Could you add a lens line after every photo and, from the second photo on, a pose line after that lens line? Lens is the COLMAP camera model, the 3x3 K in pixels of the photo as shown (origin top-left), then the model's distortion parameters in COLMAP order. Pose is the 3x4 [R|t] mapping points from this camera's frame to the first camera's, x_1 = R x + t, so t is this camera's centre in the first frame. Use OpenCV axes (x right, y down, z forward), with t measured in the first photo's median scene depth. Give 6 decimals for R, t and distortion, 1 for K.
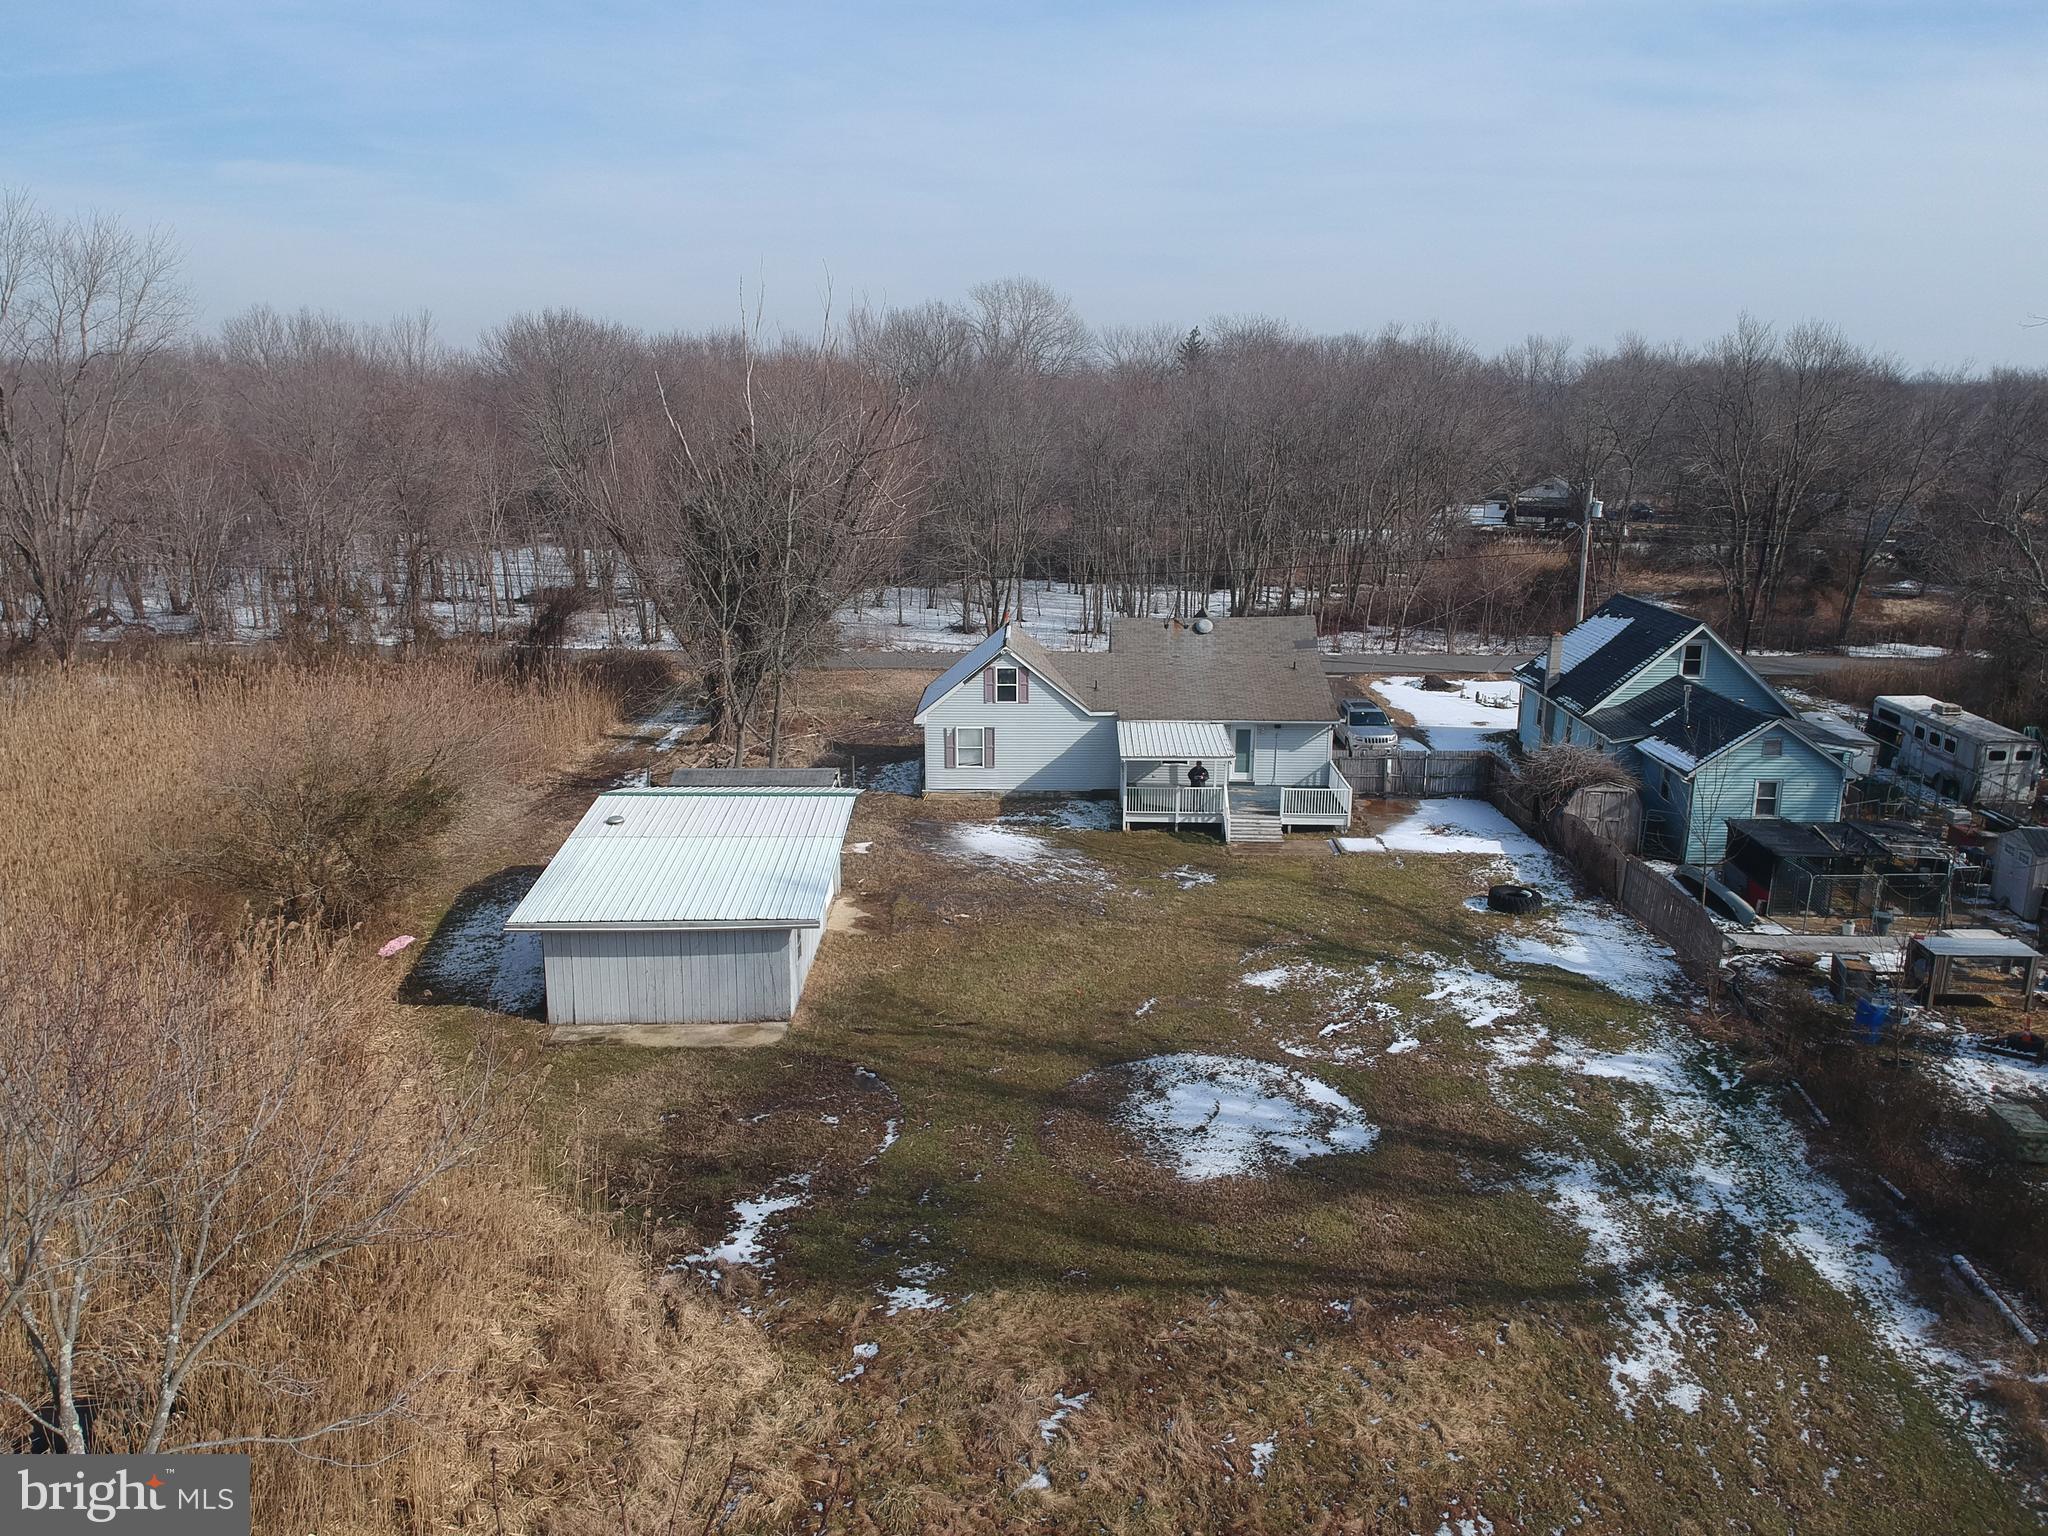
lens RADIAL K [[1492.3, 0, 1022.6], [0, 1492.3, 749.1], [0, 0, 1]] dist [0.170764, -0.320339]
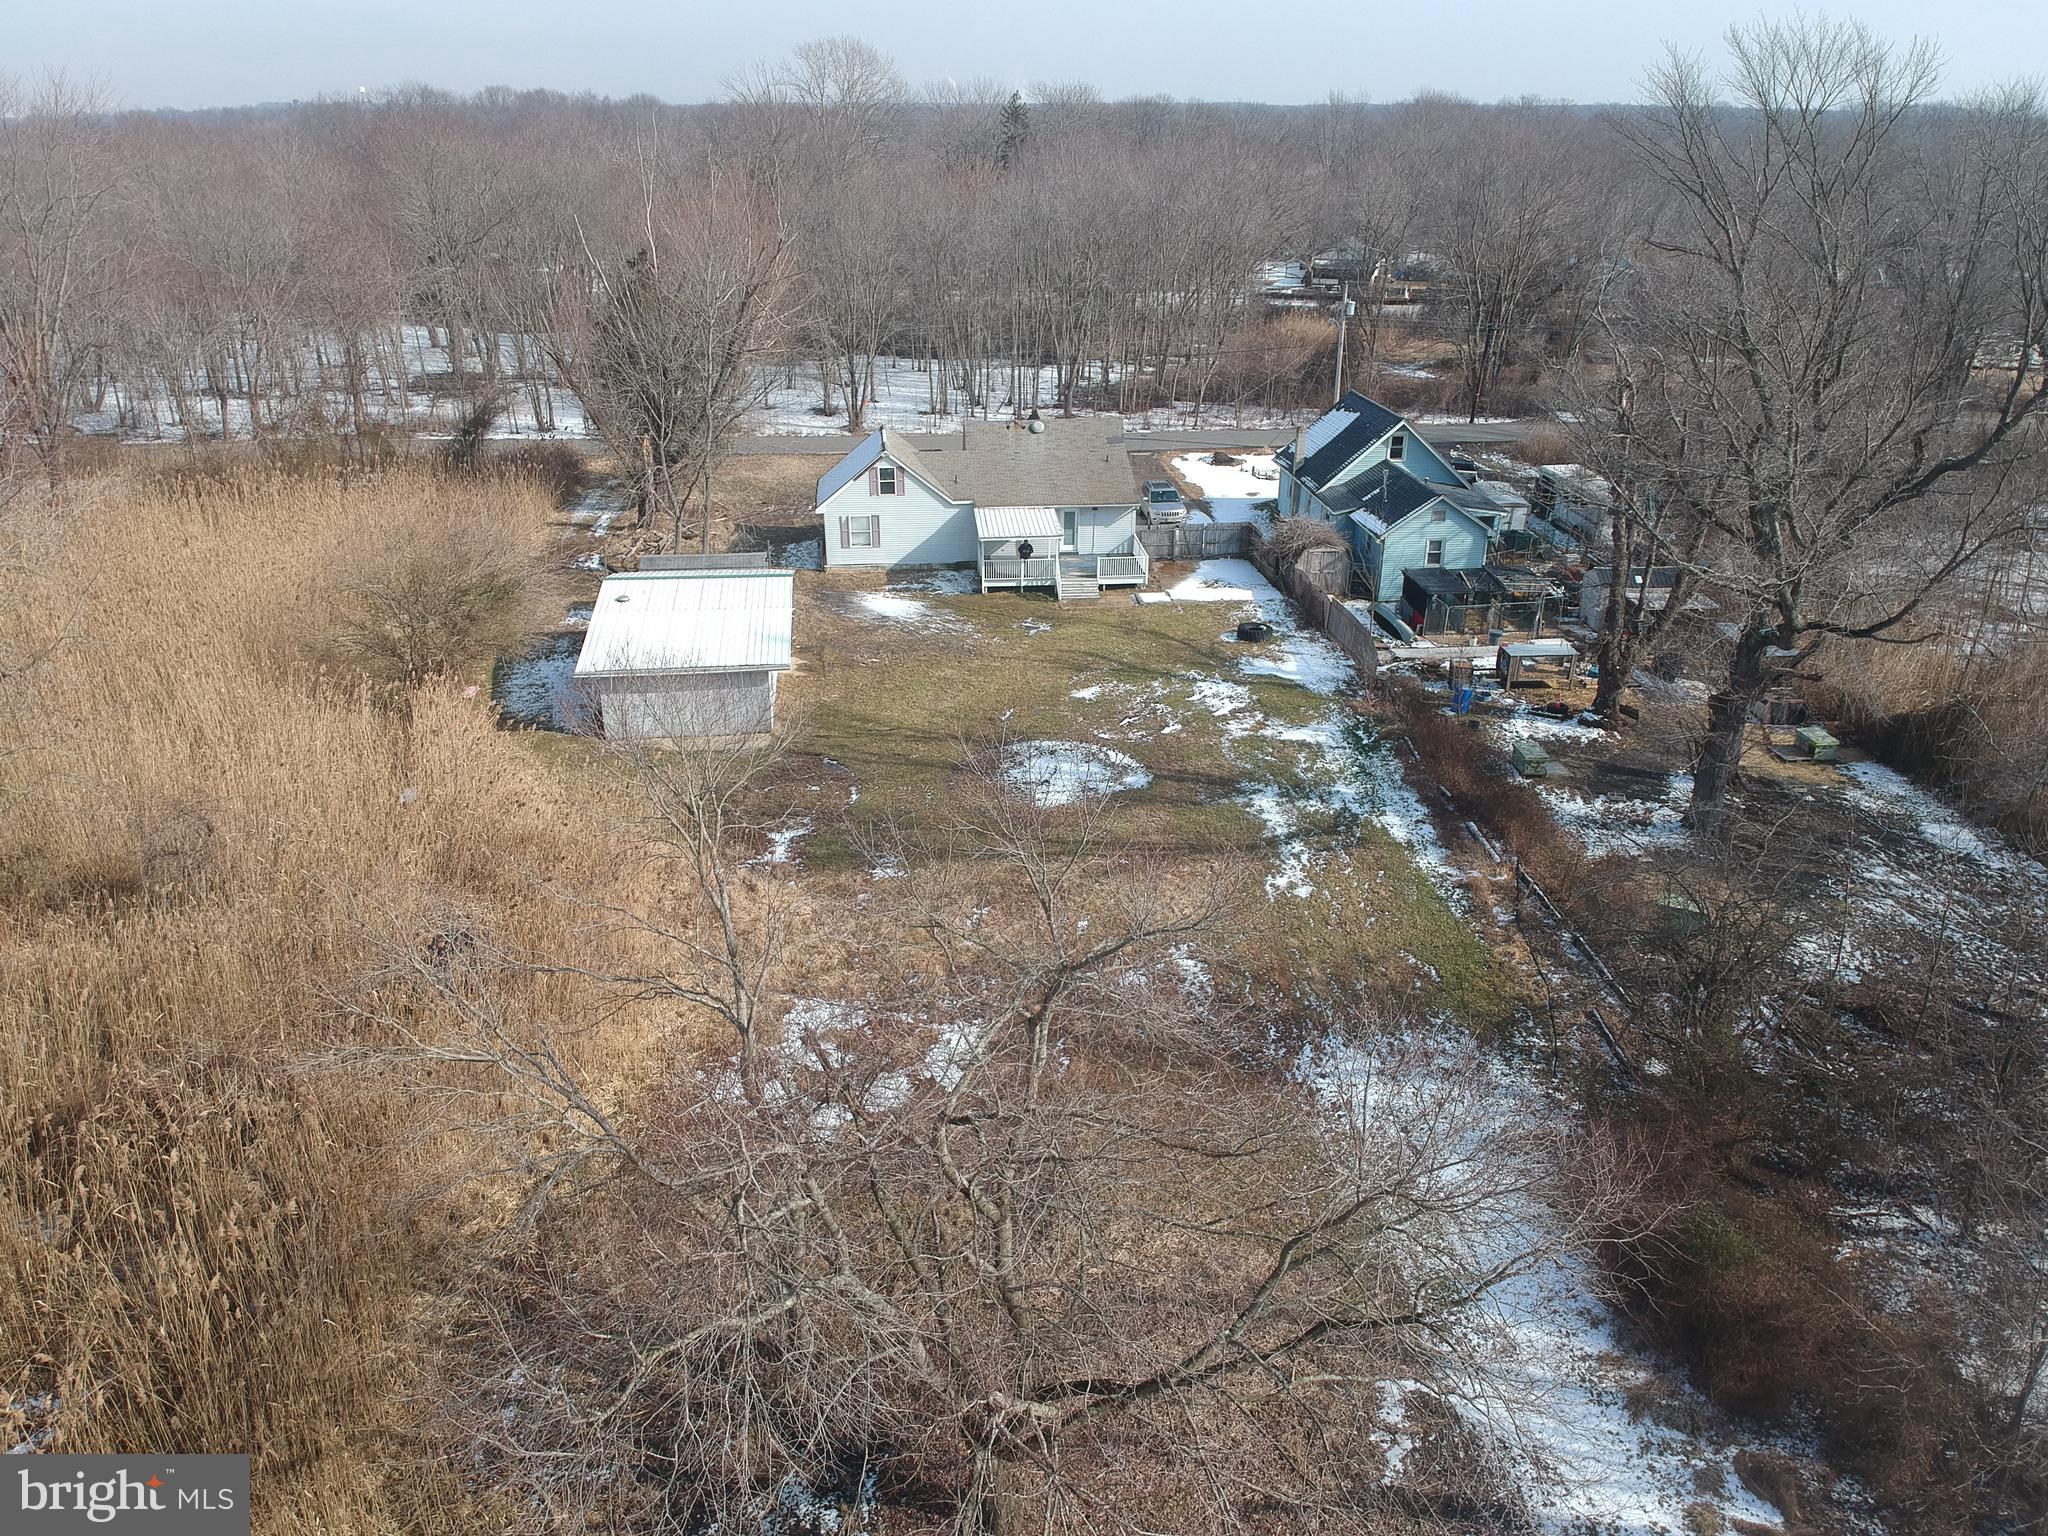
lens RADIAL K [[1478.3, 0, 1021.9], [0, 1478.3, 782.3], [0, 0, 1]] dist [0.158891, -0.313039]
pose [[0.993304, -0.048275, 0.104958, -0.053893], [0.027596, 0.981355, 0.190211, -0.037014], [-0.112183, -0.186041, 0.976117, -0.397494]]
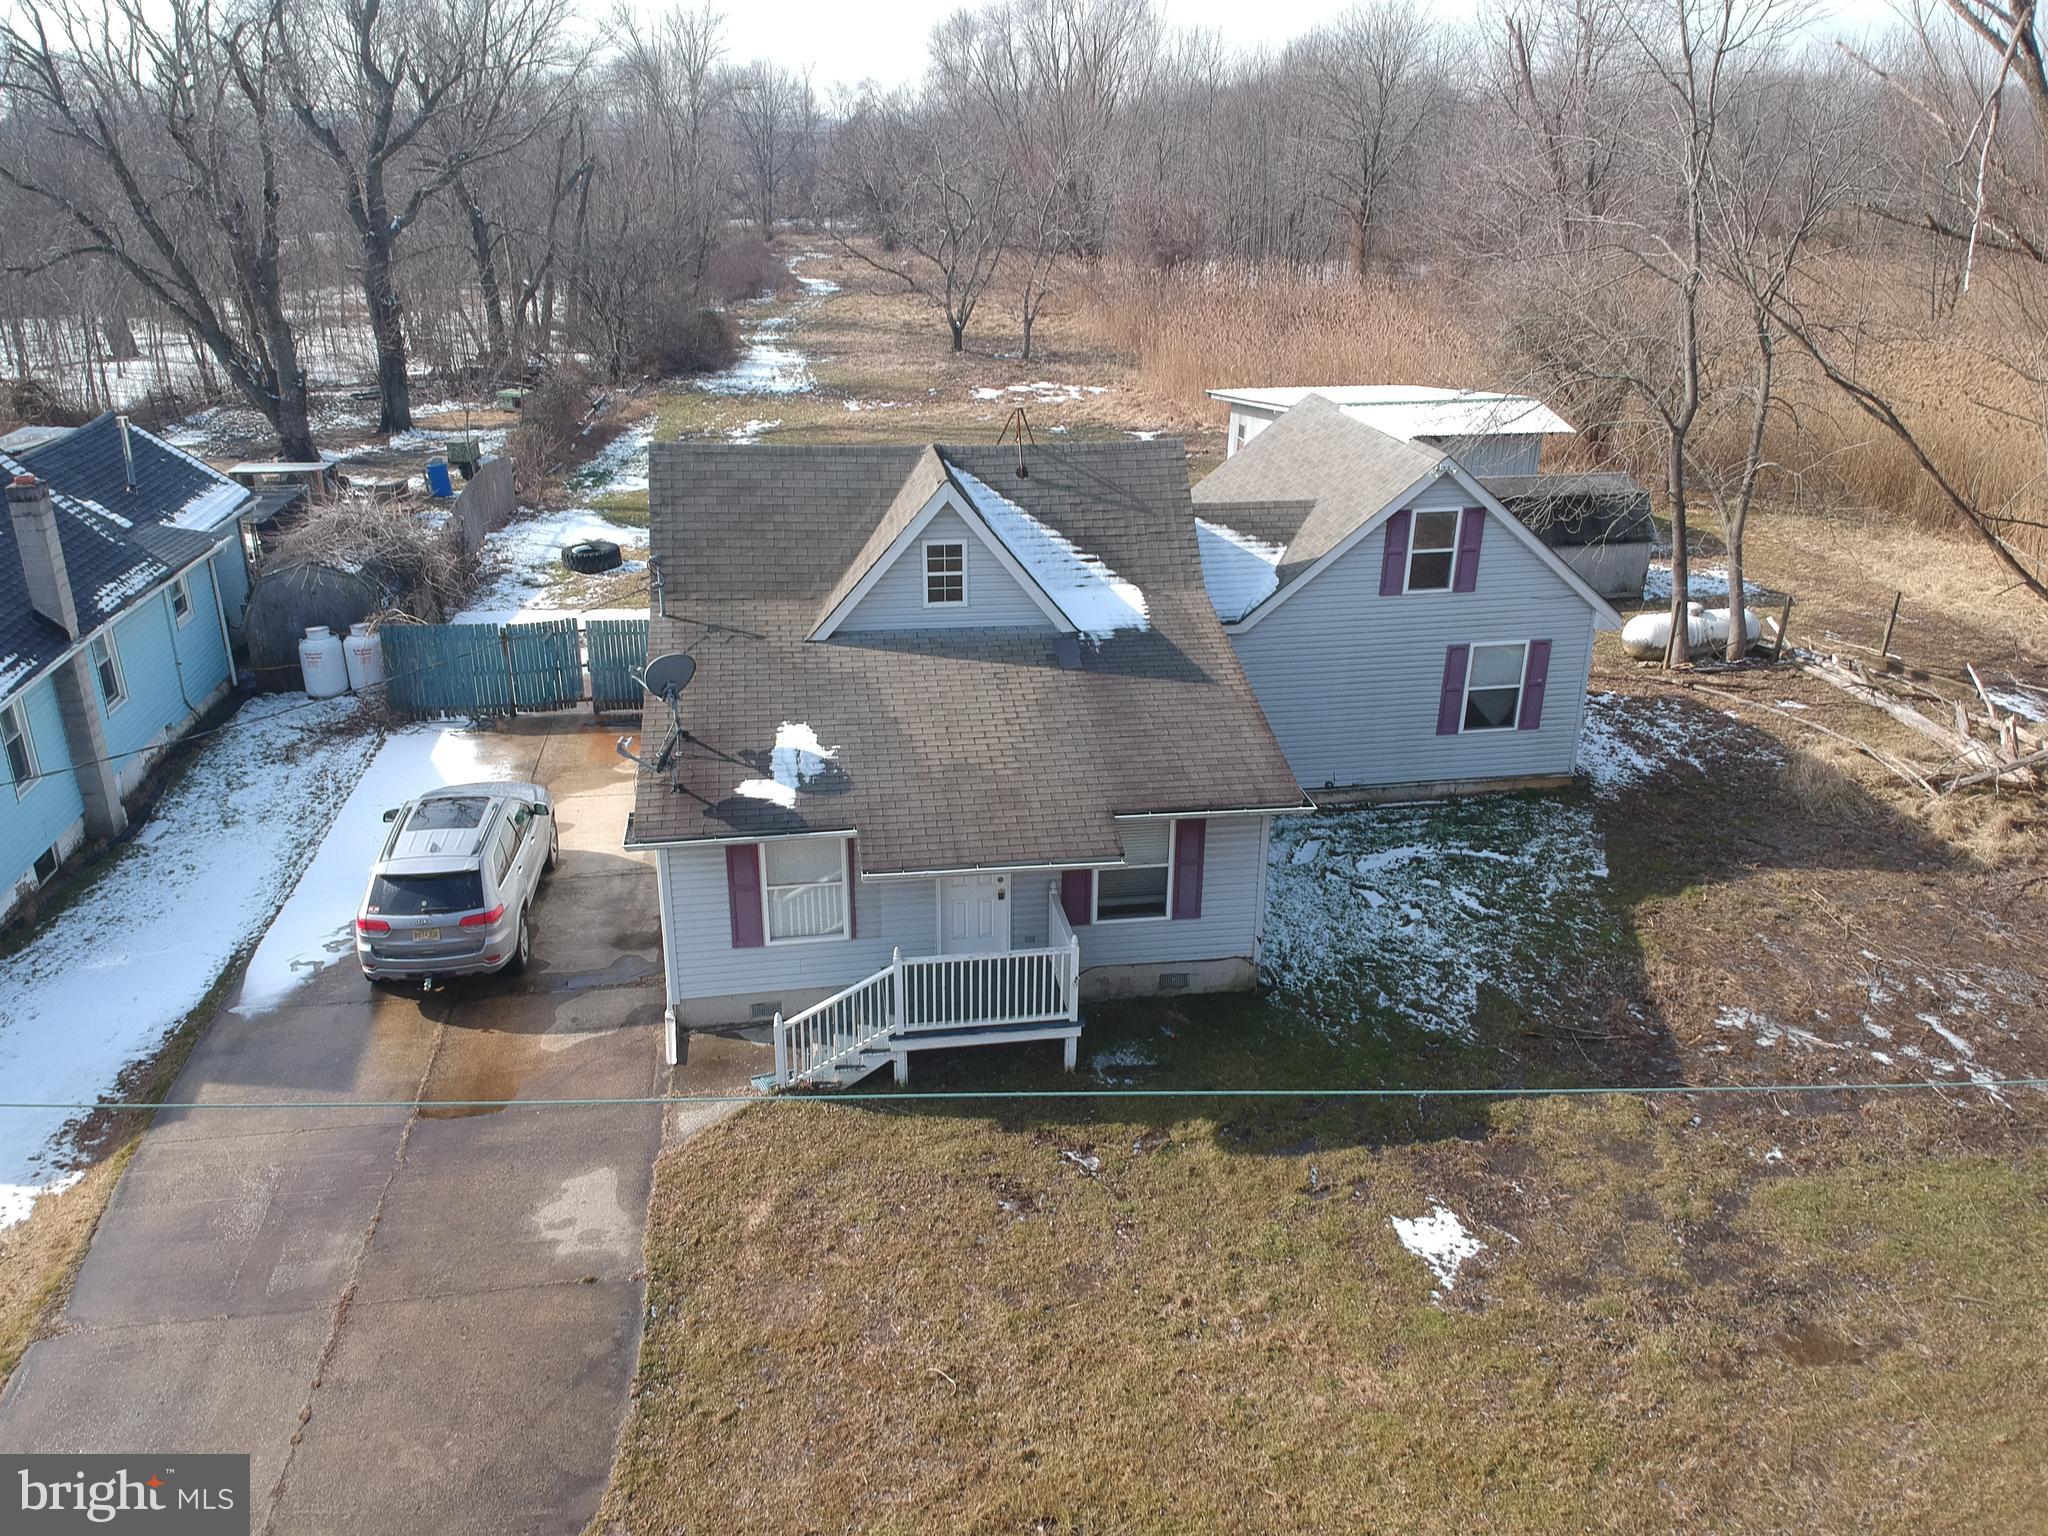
lens RADIAL K [[1480.3, 0, 1018.8], [0, 1480.3, 783.0], [0, 0, 1]] dist [0.085221, -0.151324]
pose [[-0.985009, 0.054242, -0.163754, 0.233438], [-0.054111, 0.804210, 0.591877, -0.334901], [0.163797, 0.591865, -0.789219, 1.857111]]
